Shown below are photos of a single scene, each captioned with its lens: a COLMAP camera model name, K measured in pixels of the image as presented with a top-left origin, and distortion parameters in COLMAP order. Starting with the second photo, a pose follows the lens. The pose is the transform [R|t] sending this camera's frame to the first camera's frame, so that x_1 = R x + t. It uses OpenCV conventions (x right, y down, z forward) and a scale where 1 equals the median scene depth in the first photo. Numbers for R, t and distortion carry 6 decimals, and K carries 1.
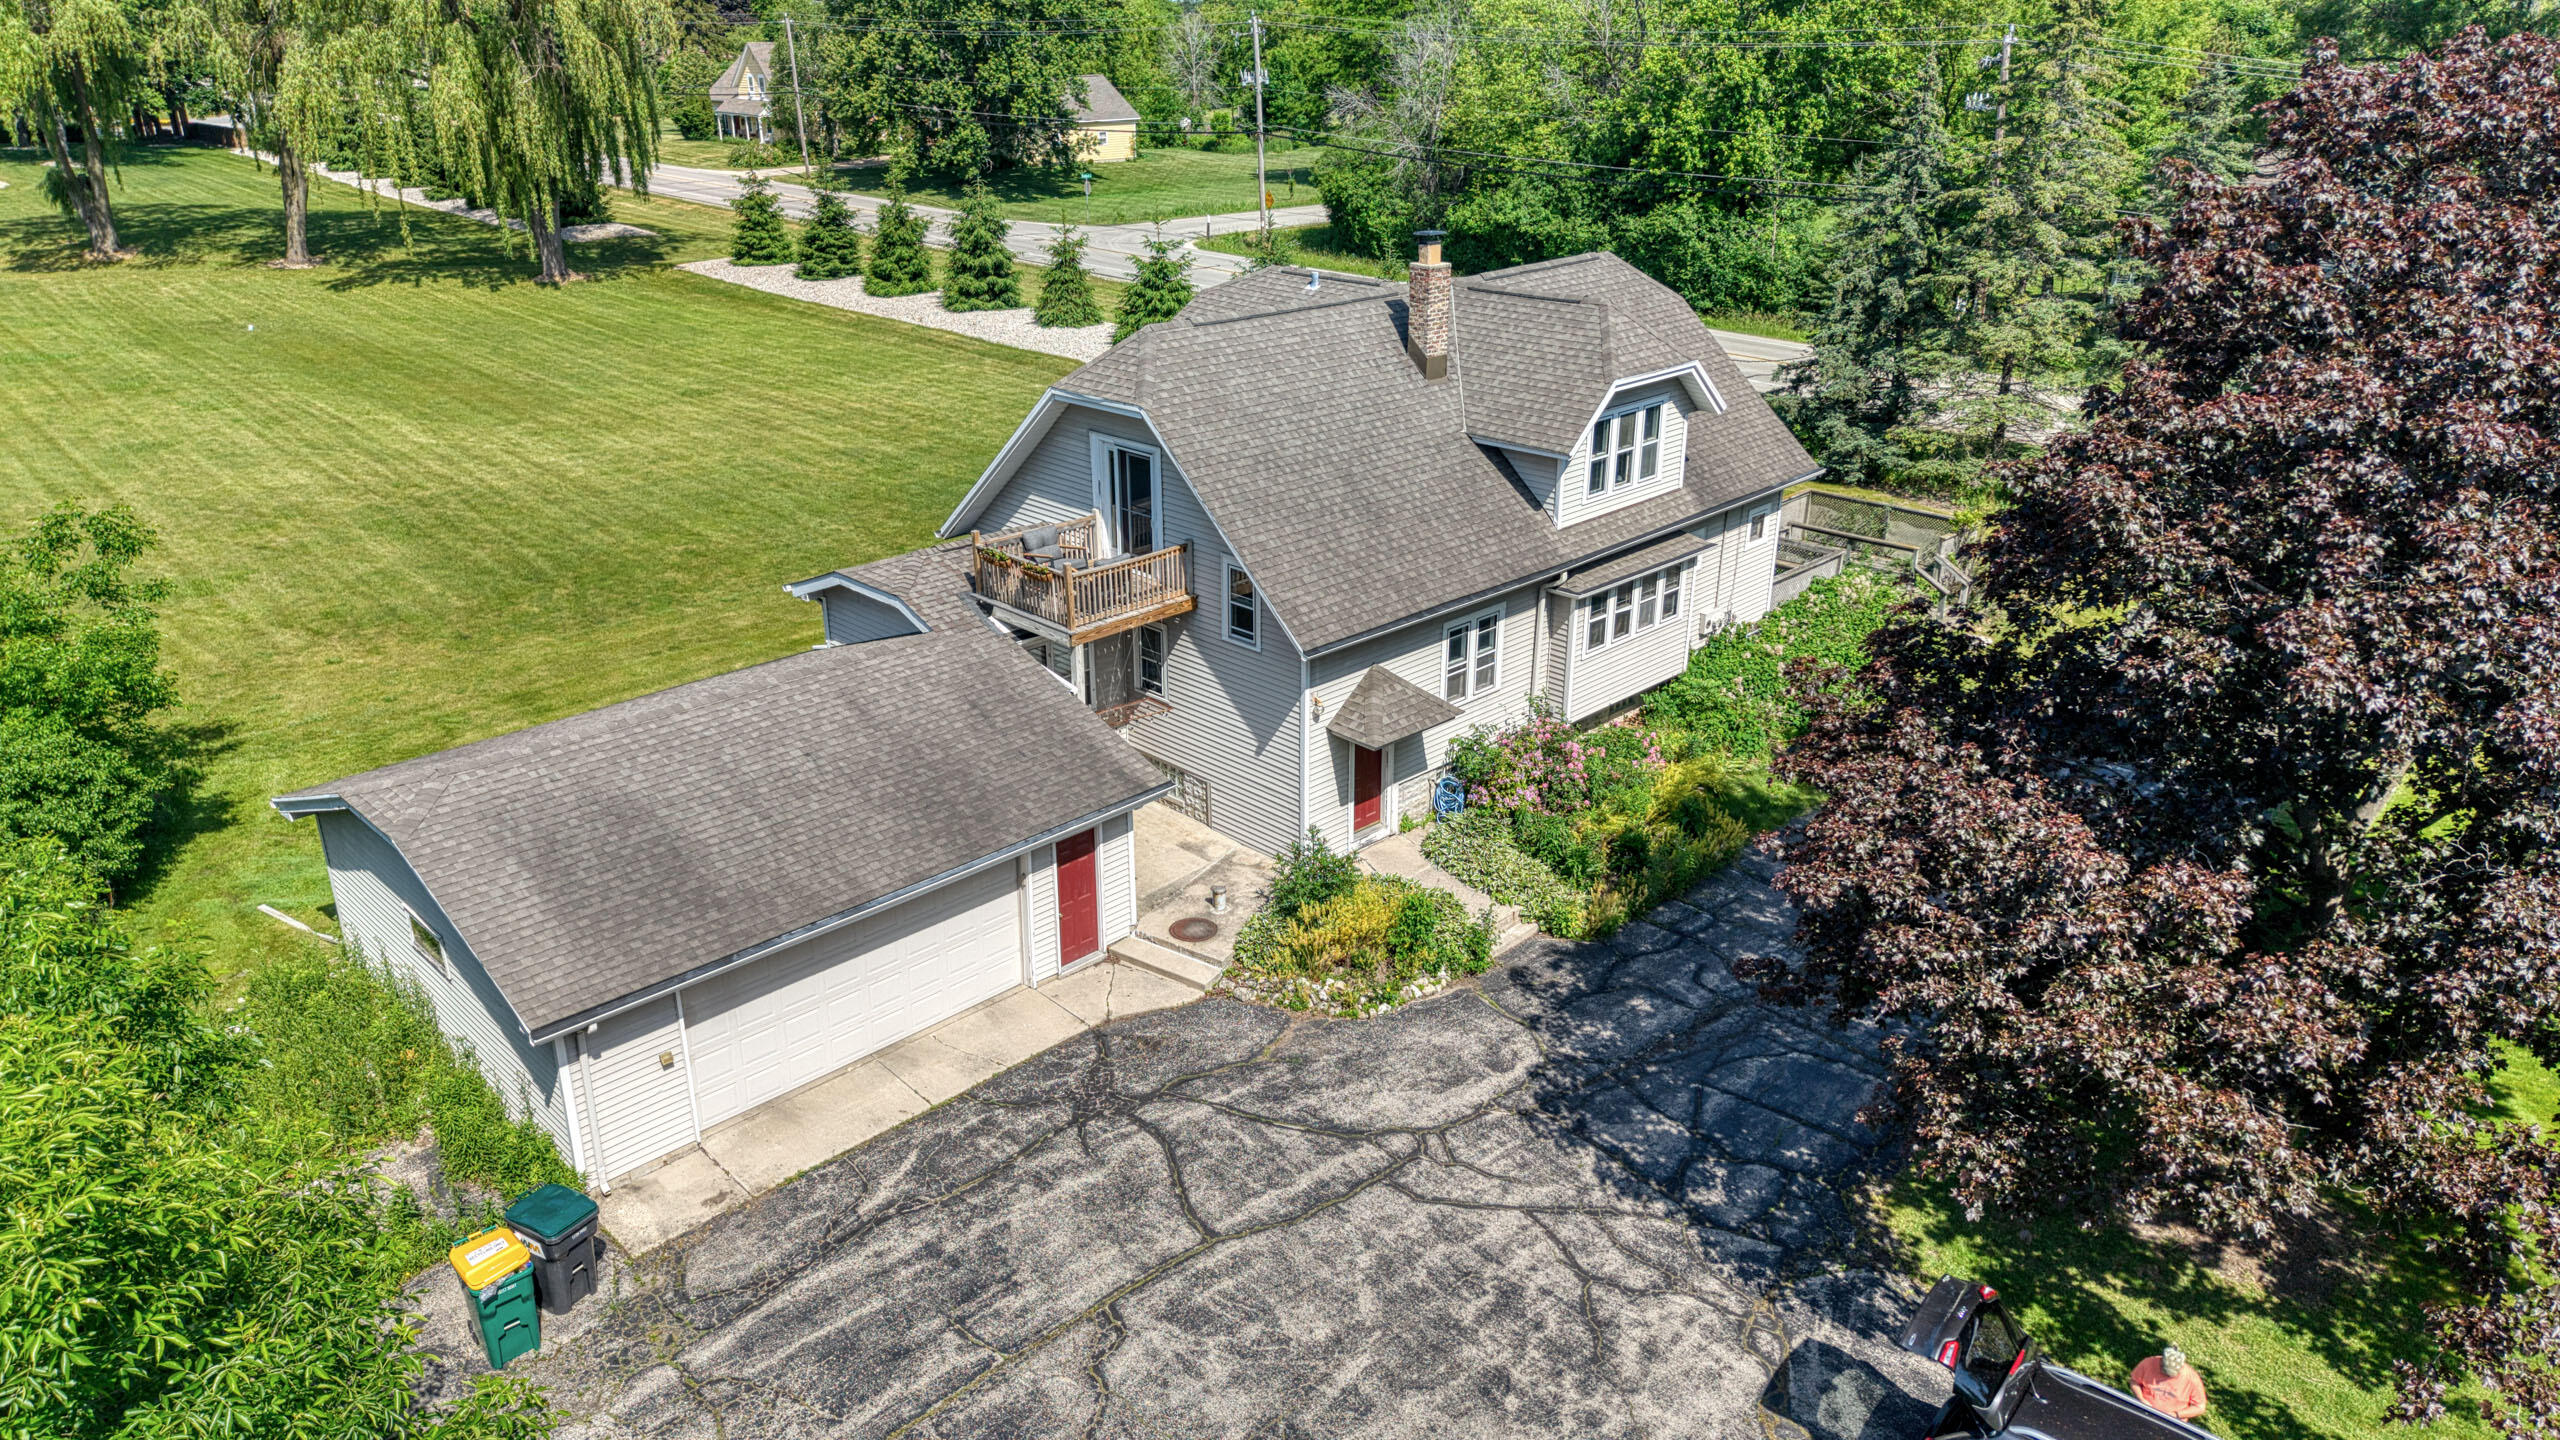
lens RADIAL K [[1720.0, 0, 1255.6], [0, 1720.0, 701.9], [0, 0, 1]] dist [0.033615, -0.035346]
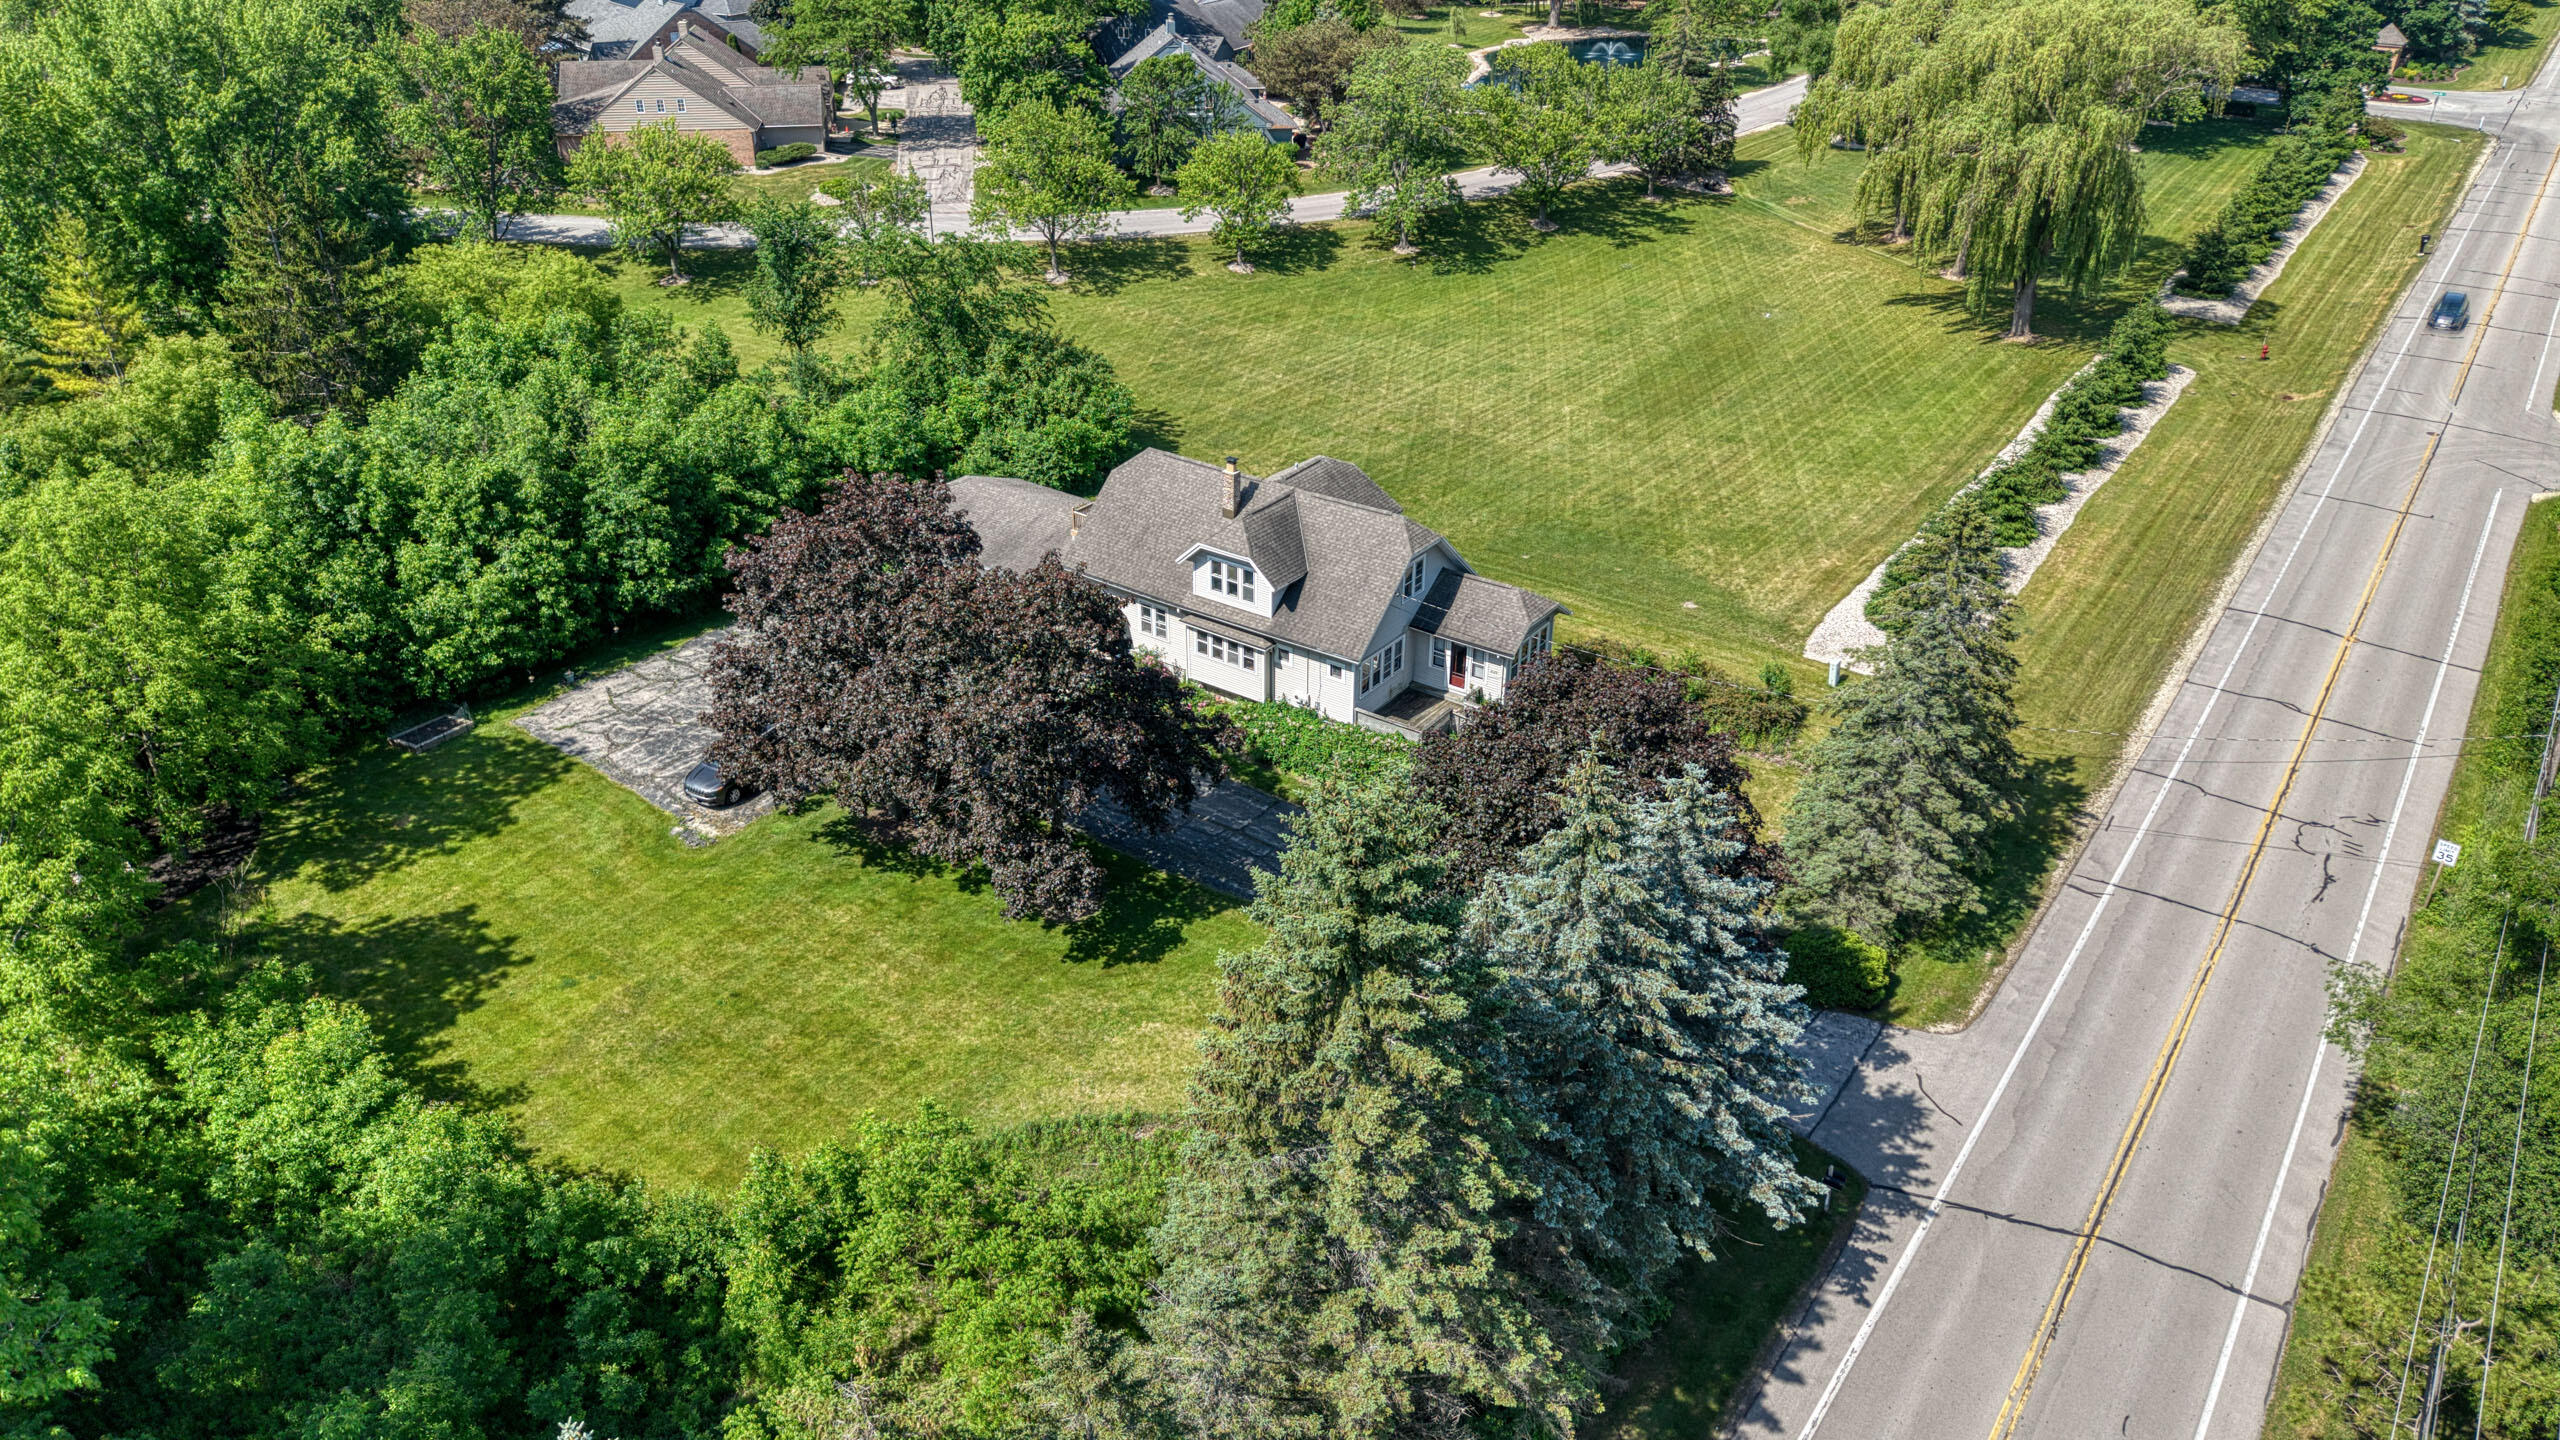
lens RADIAL K [[1720.0, 0, 1292.5], [0, 1720.0, 724.5], [0, 0, 1]] dist [0.033615, -0.035346]
pose [[0.161749, 0.482012, -0.861105, 0.985728], [-0.372721, 0.837802, 0.398956, -0.401400], [0.913738, 0.256421, 0.315170, 0.193930]]
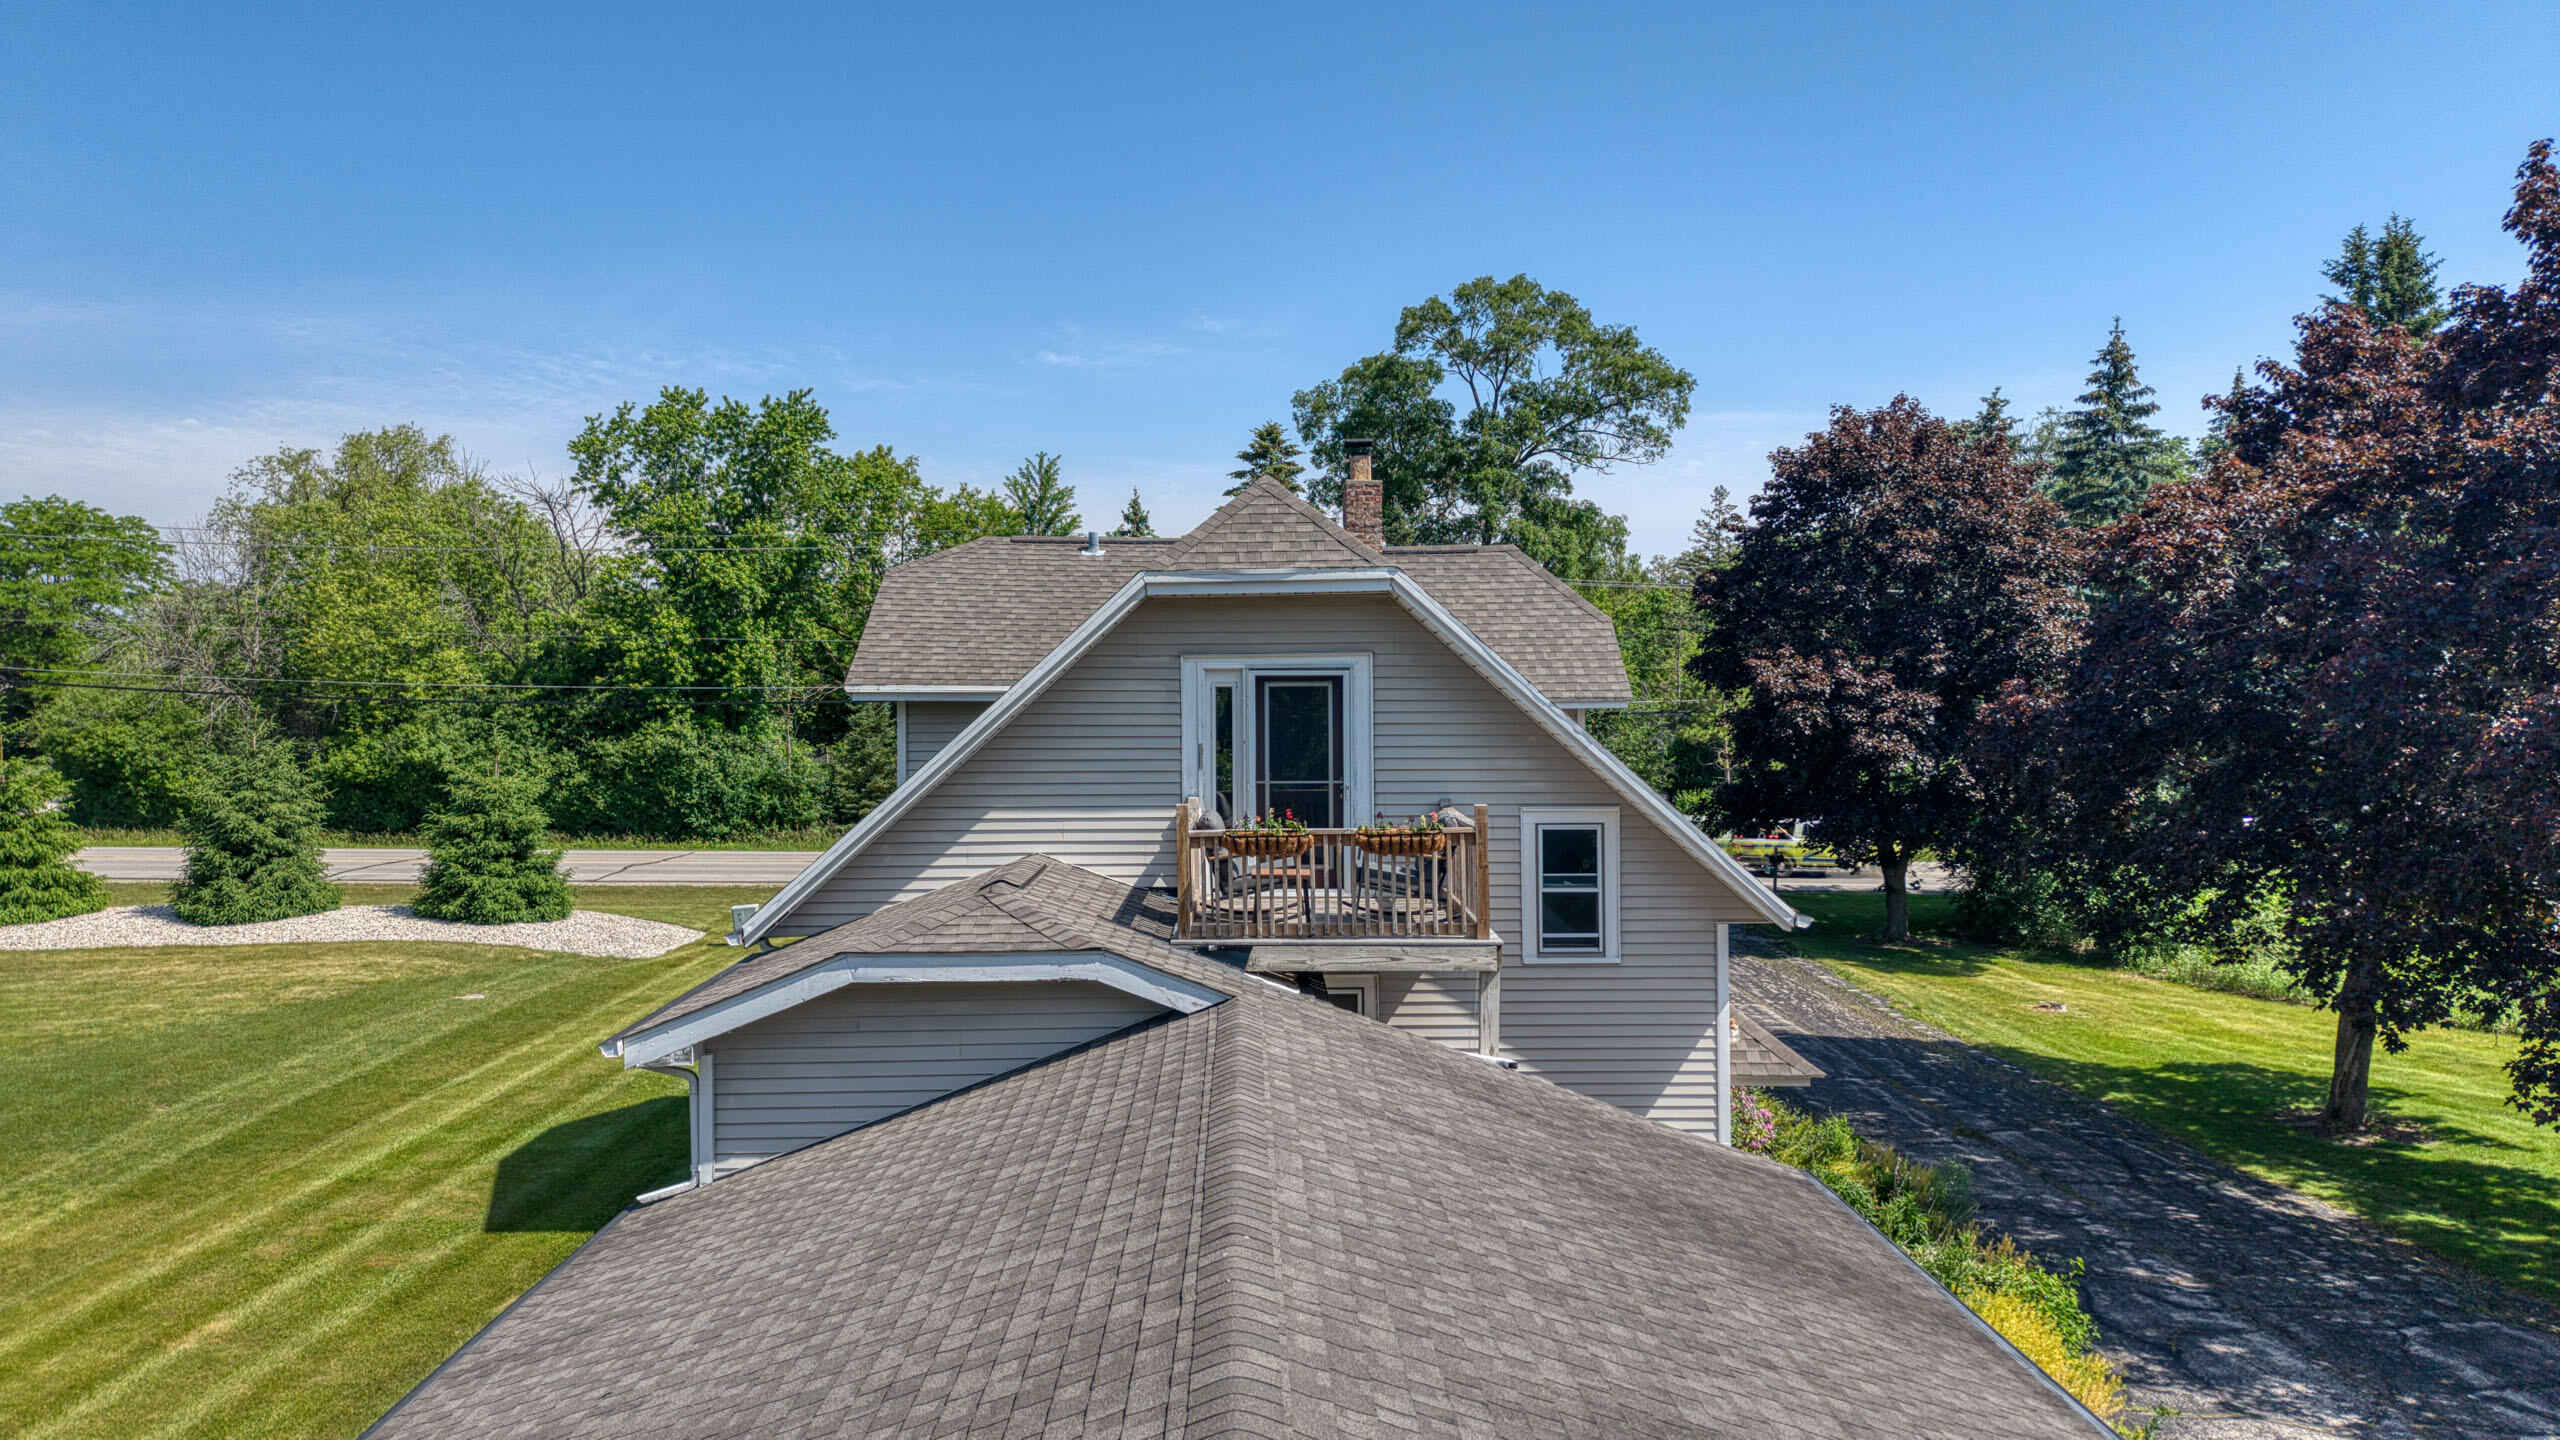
lens RADIAL K [[1720.0, 0, 1291.0], [0, 1720.0, 707.5], [0, 0, 1]] dist [0.033615, -0.035346]
pose [[0.681459, -0.012823, 0.731744, -0.182478], [0.276440, 0.930286, -0.241141, 0.000373], [-0.677639, 0.366611, 0.637496, 0.241683]]
